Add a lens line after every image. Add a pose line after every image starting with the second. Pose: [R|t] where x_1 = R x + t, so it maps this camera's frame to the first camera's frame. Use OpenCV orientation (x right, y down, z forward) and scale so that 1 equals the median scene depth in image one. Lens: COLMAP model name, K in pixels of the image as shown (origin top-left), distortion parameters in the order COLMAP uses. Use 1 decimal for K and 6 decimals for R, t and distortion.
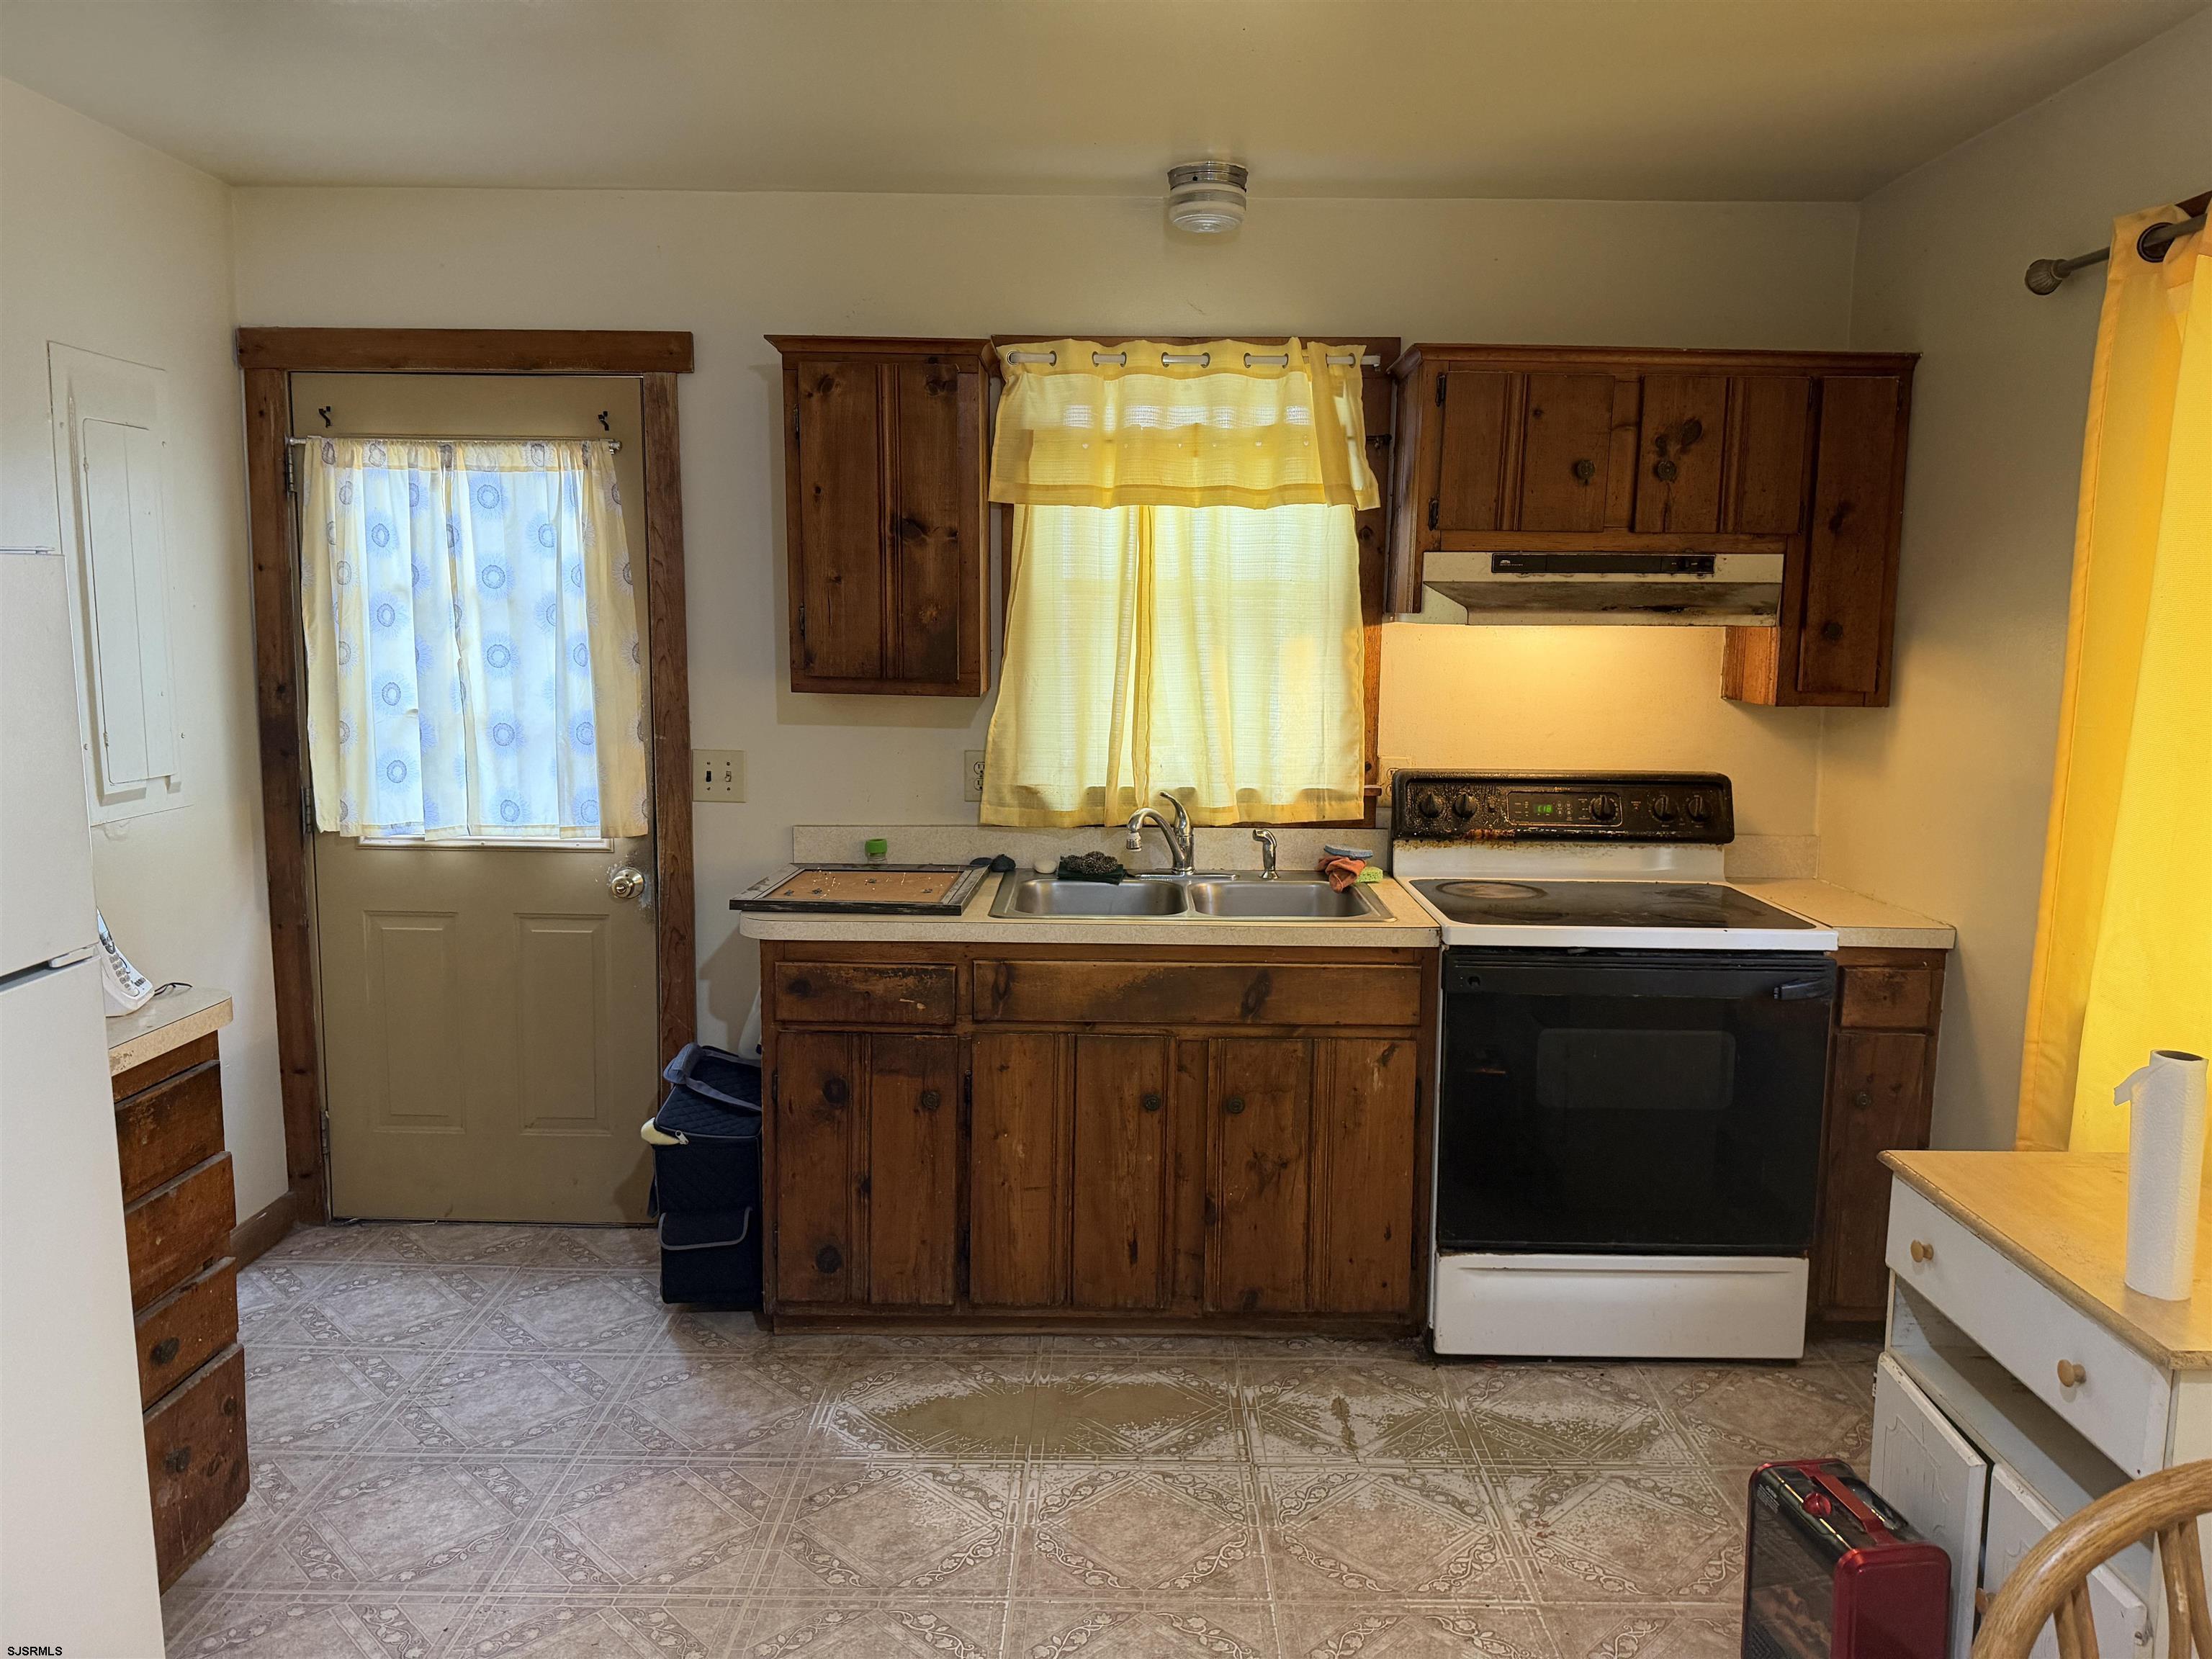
lens RADIAL K [[1556.4, 0, 1104.9], [0, 1556.4, 834.0], [0, 0, 1]] dist [0.022446, -0.023901]
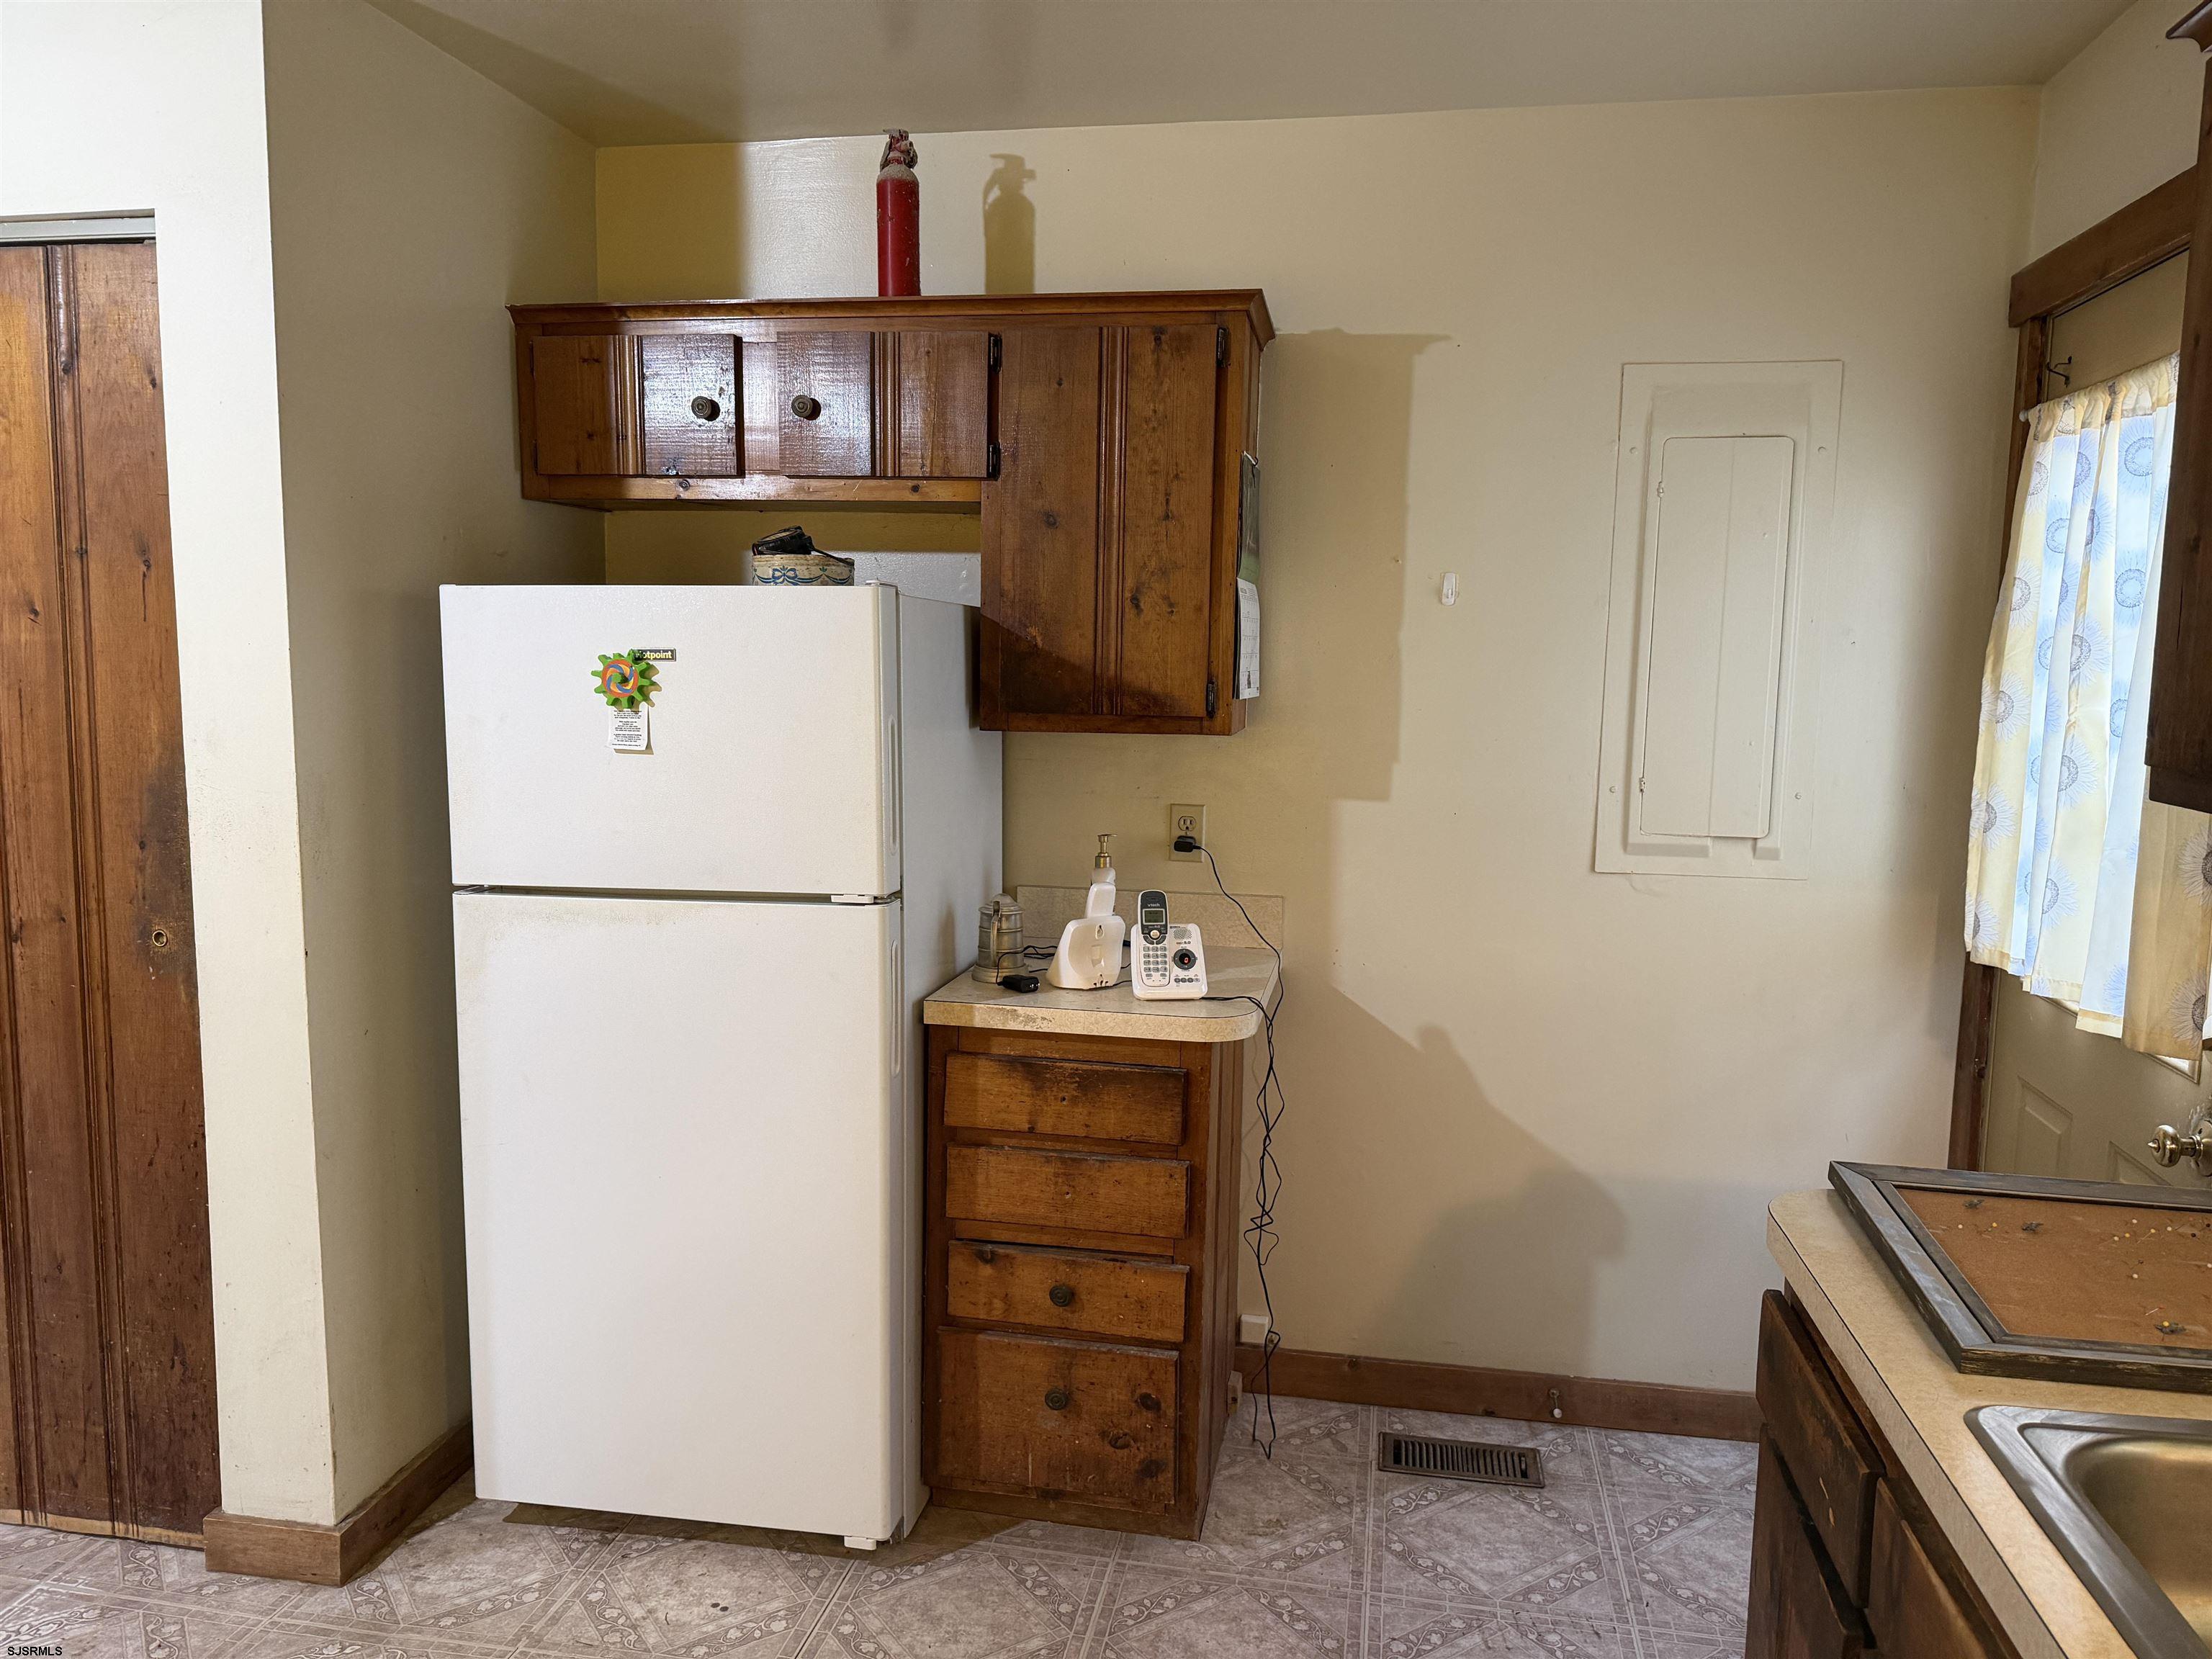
lens RADIAL K [[1556.4, 0, 1104.9], [0, 1556.4, 834.0], [0, 0, 1]] dist [0.022446, -0.023901]
pose [[-0.172968, 0.098395, -0.980000, 0.312884], [-0.152683, 0.980291, 0.125373, -0.094236], [0.973021, 0.171314, -0.154536, 0.794882]]
